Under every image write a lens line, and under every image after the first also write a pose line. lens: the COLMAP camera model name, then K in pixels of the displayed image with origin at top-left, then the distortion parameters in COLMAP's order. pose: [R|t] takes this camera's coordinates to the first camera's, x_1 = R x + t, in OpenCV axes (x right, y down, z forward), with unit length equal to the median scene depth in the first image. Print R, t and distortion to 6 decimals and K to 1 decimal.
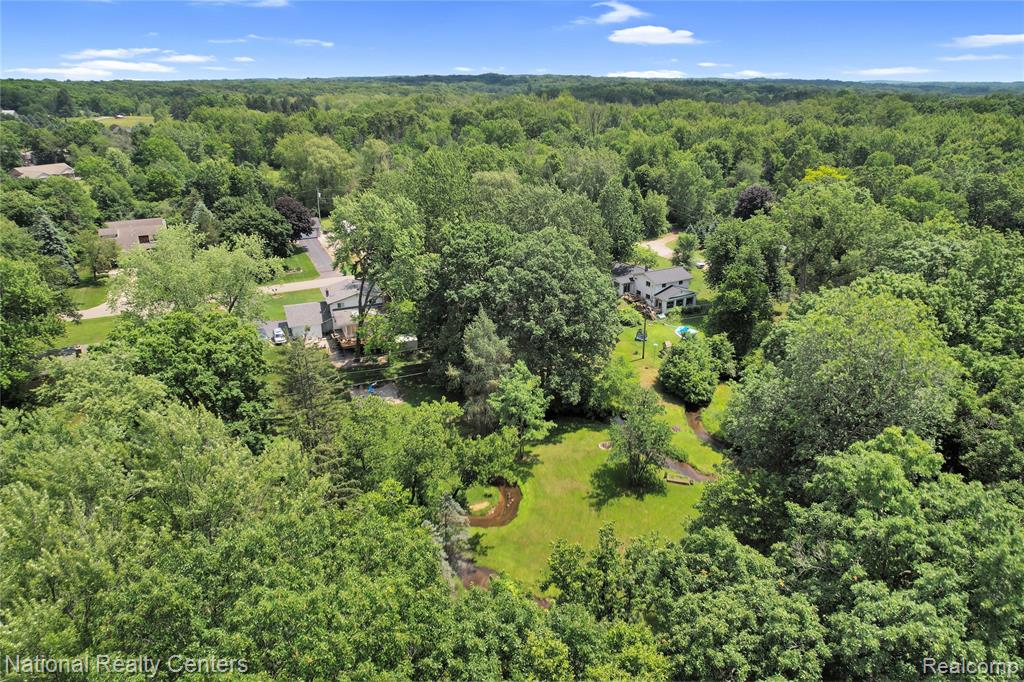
lens RADIAL K [[661.9, 0, 505.6], [0, 661.9, 332.1], [0, 0, 1]] dist [-0.060229, 0.054575]
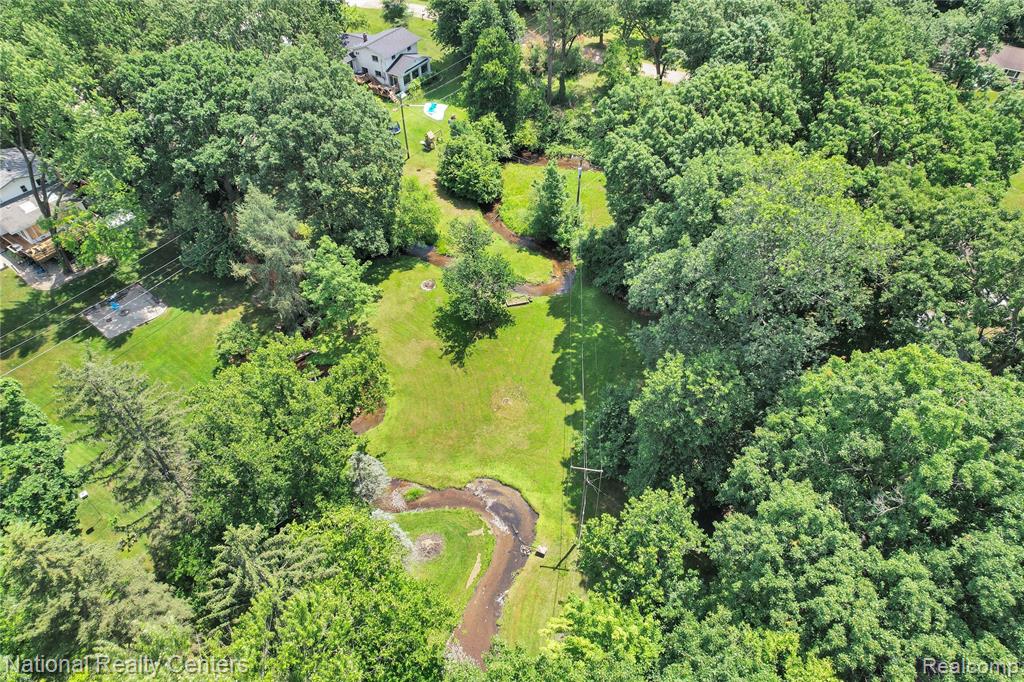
lens RADIAL K [[661.9, 0, 505.6], [0, 661.9, 332.1], [0, 0, 1]] dist [-0.060229, 0.054575]
pose [[0.854727, -0.369920, 0.364143, -0.099913], [0.187867, 0.874418, 0.447324, -0.139242], [-0.483888, -0.313930, 0.816885, 0.142387]]
